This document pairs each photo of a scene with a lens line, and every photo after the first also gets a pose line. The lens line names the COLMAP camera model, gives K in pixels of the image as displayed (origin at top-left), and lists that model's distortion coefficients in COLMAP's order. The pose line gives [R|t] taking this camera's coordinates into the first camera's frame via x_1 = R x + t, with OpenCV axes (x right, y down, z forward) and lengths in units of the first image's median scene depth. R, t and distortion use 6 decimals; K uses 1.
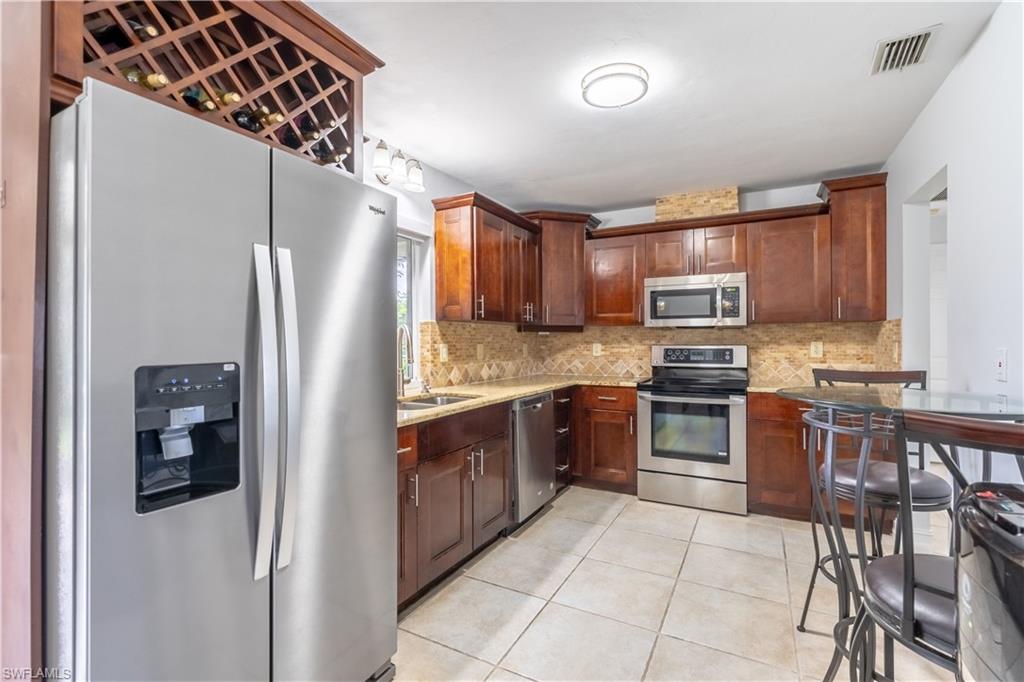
lens RADIAL K [[481.6, 0, 512.0], [0, 481.6, 341.0], [0, 0, 1]] dist [-0.000271, 0.000162]
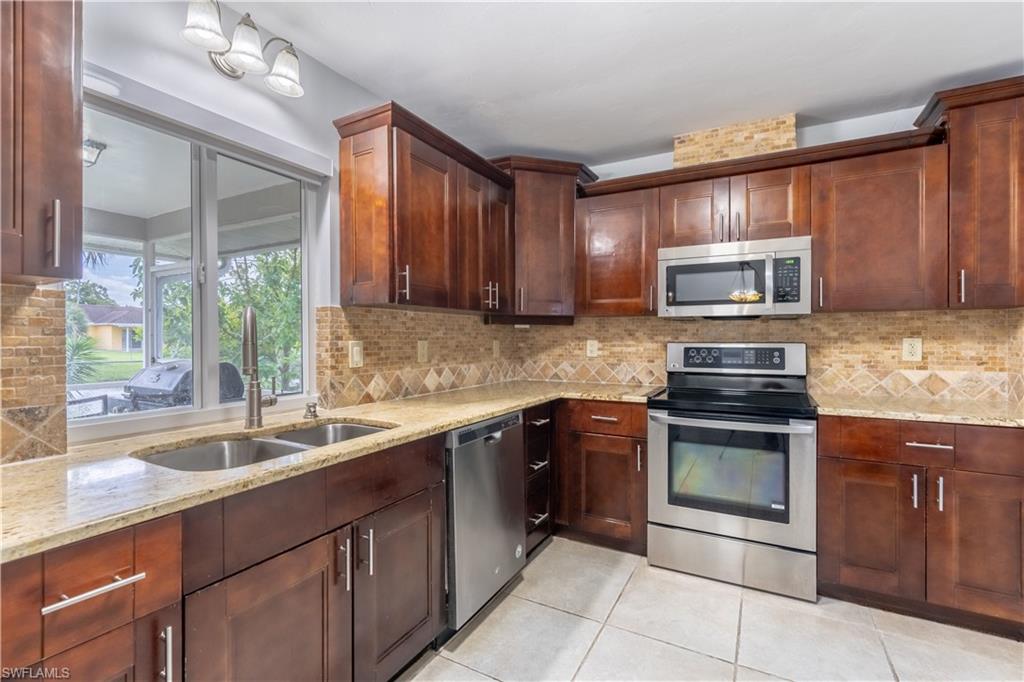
lens RADIAL K [[466.2, 0, 502.7], [0, 466.2, 341.2], [0, 0, 1]] dist [-0.004401, -0.000464]
pose [[0.999331, 0.002021, -0.036507, 0.074785], [-0.001721, 0.999965, 0.008248, 0.001237], [0.036523, -0.008180, 0.999299, 0.318202]]
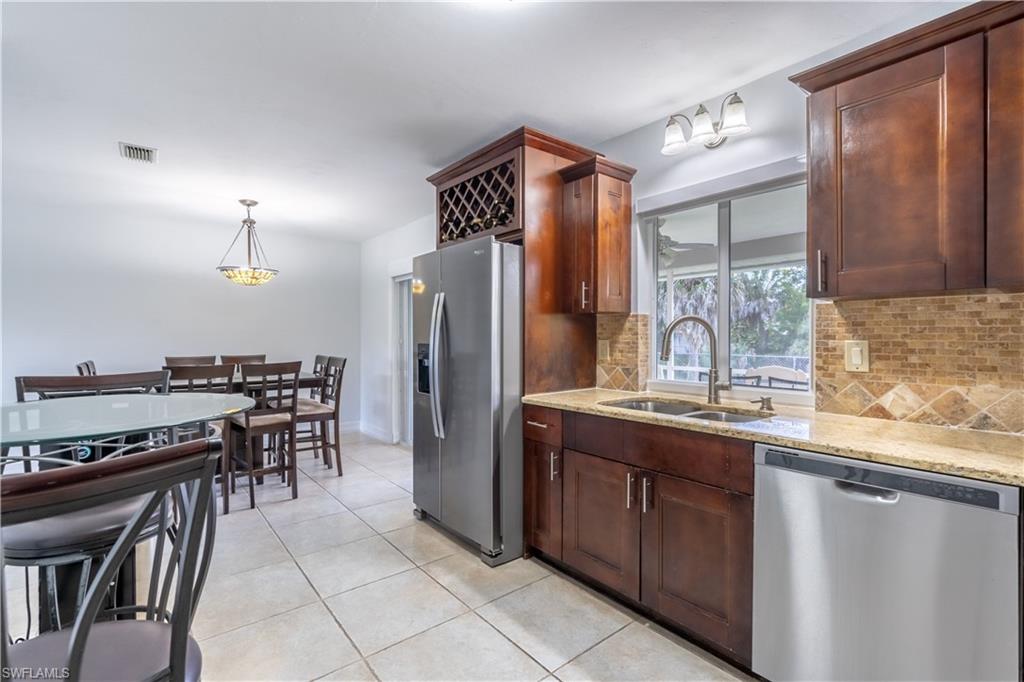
lens RADIAL K [[466.2, 0, 502.7], [0, 466.2, 341.2], [0, 0, 1]] dist [-0.004401, -0.000464]
pose [[-0.413847, 0.011164, -0.910278, 0.465072], [0.000369, 0.999927, 0.012095, 0.000679], [0.910346, 0.004670, -0.413821, 0.742421]]
